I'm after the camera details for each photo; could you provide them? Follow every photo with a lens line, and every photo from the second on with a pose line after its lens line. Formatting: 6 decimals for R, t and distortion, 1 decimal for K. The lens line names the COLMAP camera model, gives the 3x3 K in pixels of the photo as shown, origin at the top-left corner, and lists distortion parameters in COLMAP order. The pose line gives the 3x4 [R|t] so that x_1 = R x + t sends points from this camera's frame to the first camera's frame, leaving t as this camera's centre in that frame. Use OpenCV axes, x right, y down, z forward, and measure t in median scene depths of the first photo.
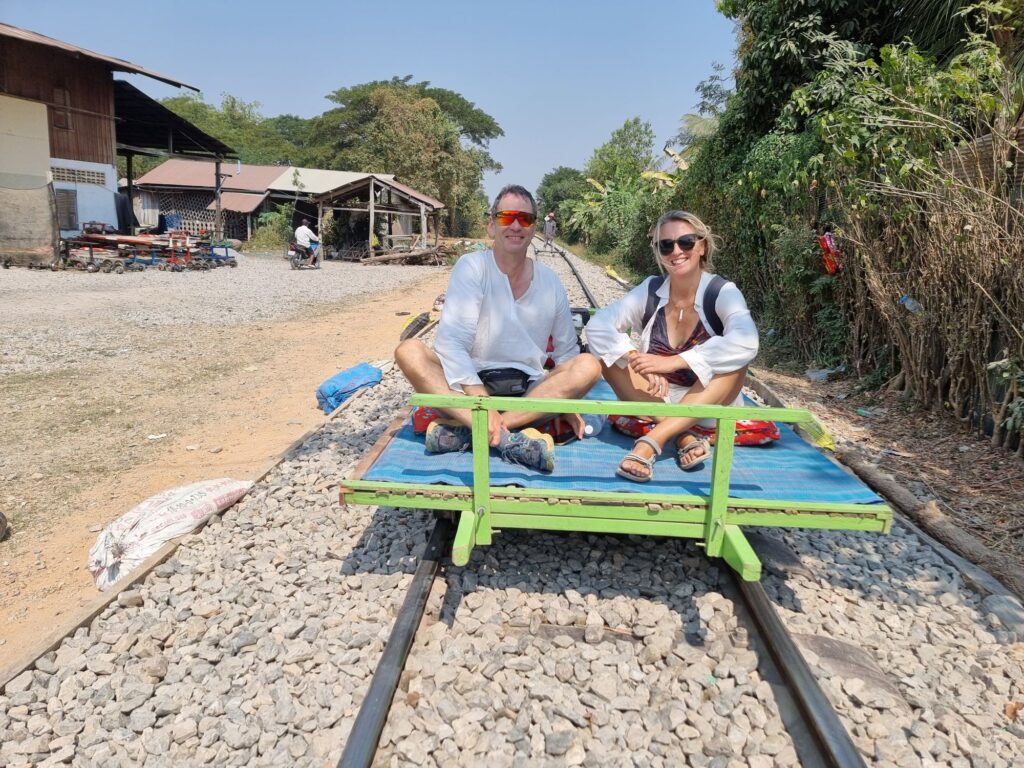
lens RADIAL K [[721.6, 0, 512.0], [0, 721.6, 384.0], [0, 0, 1]] dist [0.040529, -0.000051]
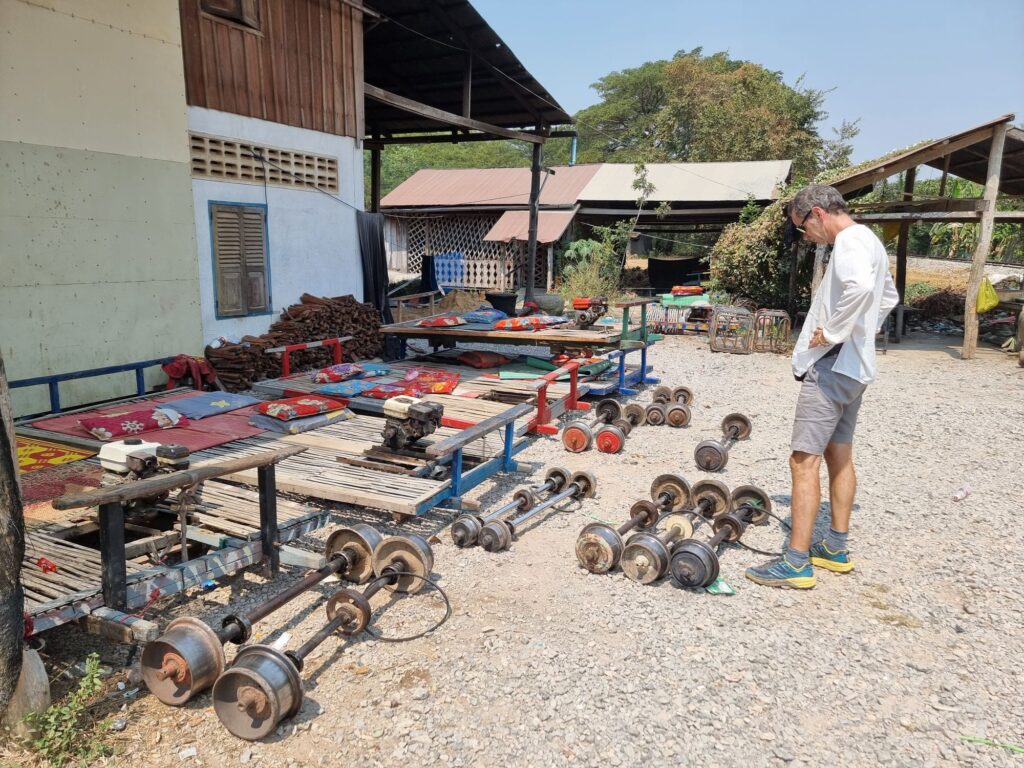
lens RADIAL K [[709.5, 0, 512.0], [0, 709.5, 384.0], [0, 0, 1]] dist [0.083535, -0.000401]
pose [[0.967090, 0.005979, -0.254364, -0.250660], [-0.012369, 0.999647, -0.023528, -0.109895], [0.254133, 0.025900, 0.966822, 0.448200]]
